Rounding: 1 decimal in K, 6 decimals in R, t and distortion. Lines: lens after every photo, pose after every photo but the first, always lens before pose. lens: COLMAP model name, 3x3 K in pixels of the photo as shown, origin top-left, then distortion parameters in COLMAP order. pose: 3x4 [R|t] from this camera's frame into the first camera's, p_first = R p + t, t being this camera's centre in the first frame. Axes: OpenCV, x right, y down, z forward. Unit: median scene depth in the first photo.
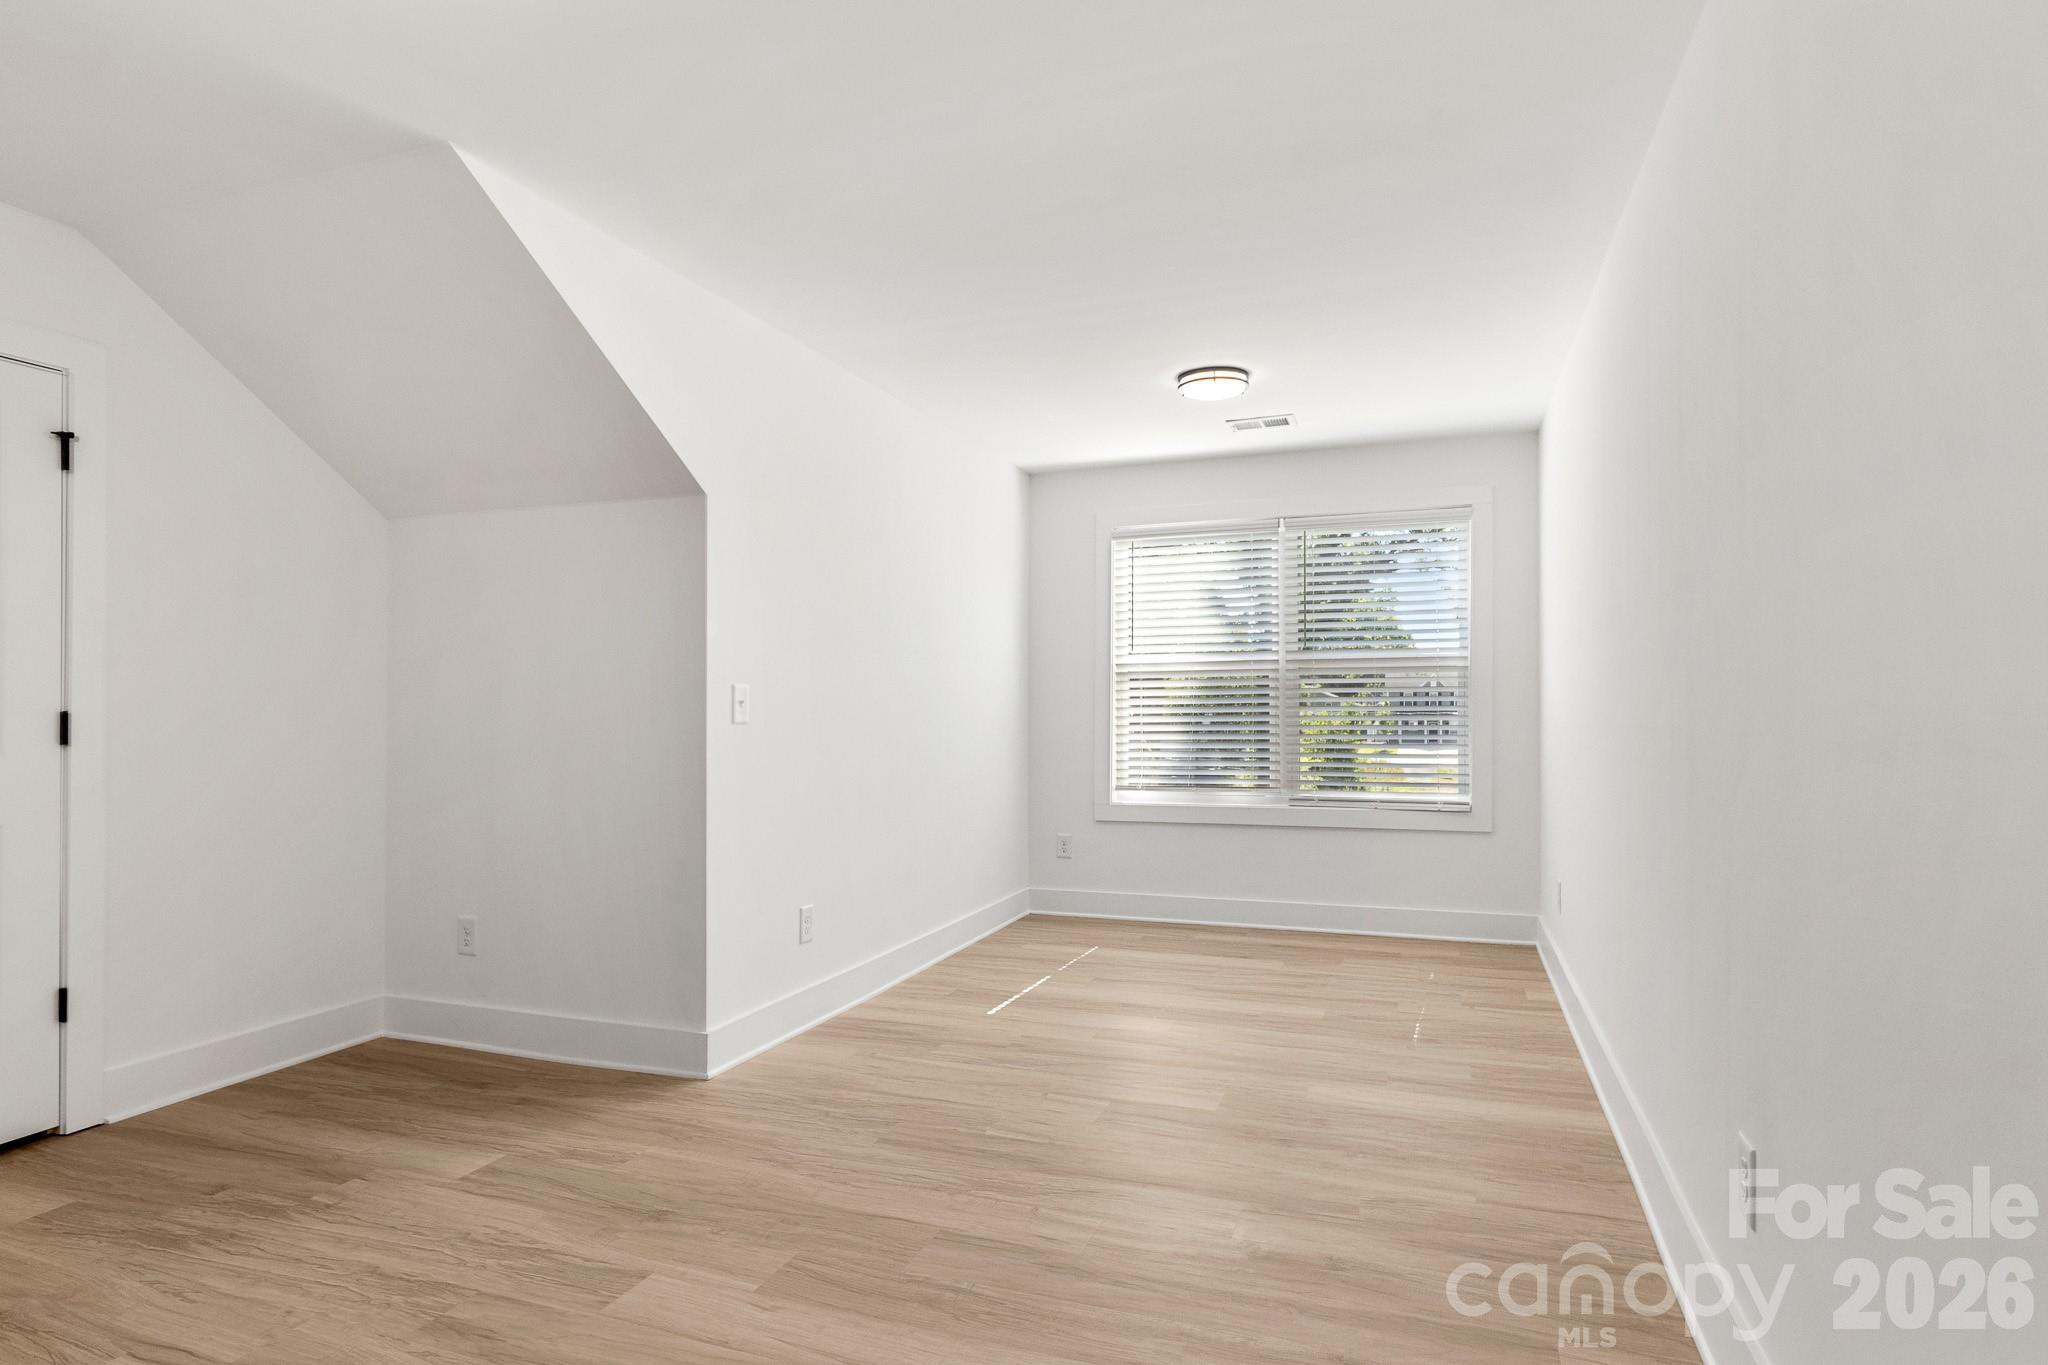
lens RADIAL K [[1078.4, 0, 1029.8], [0, 1078.4, 681.2], [0, 0, 1]] dist [-0.002277, -0.000020]
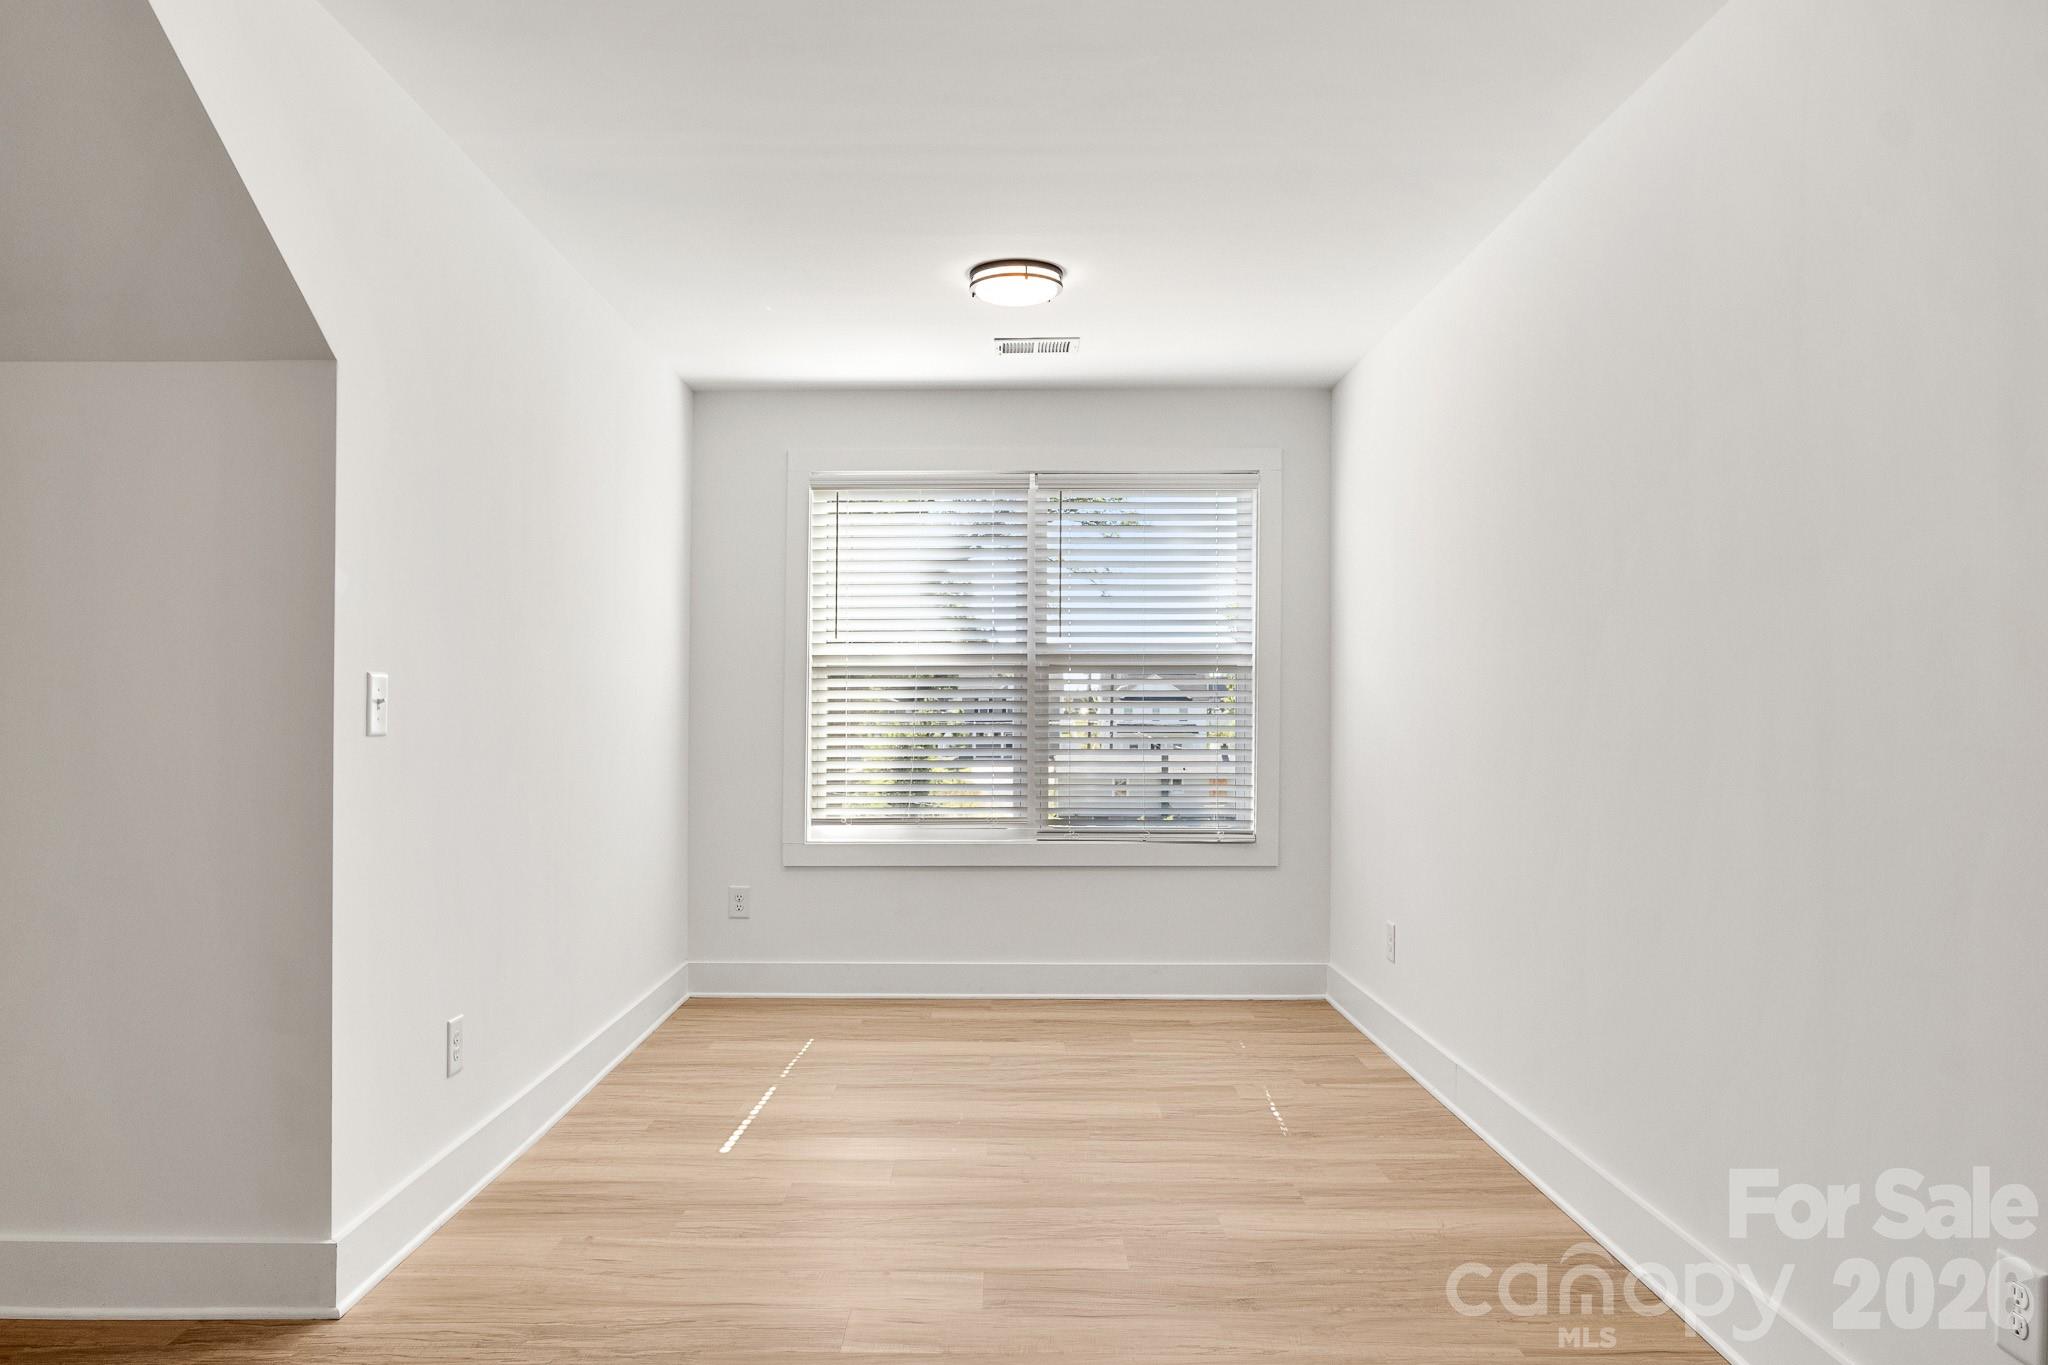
lens RADIAL K [[1347.5, 0, 1025.5], [0, 1347.5, 691.0], [0, 0, 1]] dist [-0.005534, -0.005014]
pose [[0.945615, 0.011166, 0.325096, -0.118609], [-0.013202, 0.999905, 0.004059, 0.003901], [-0.325020, -0.008130, 0.945672, 0.102607]]
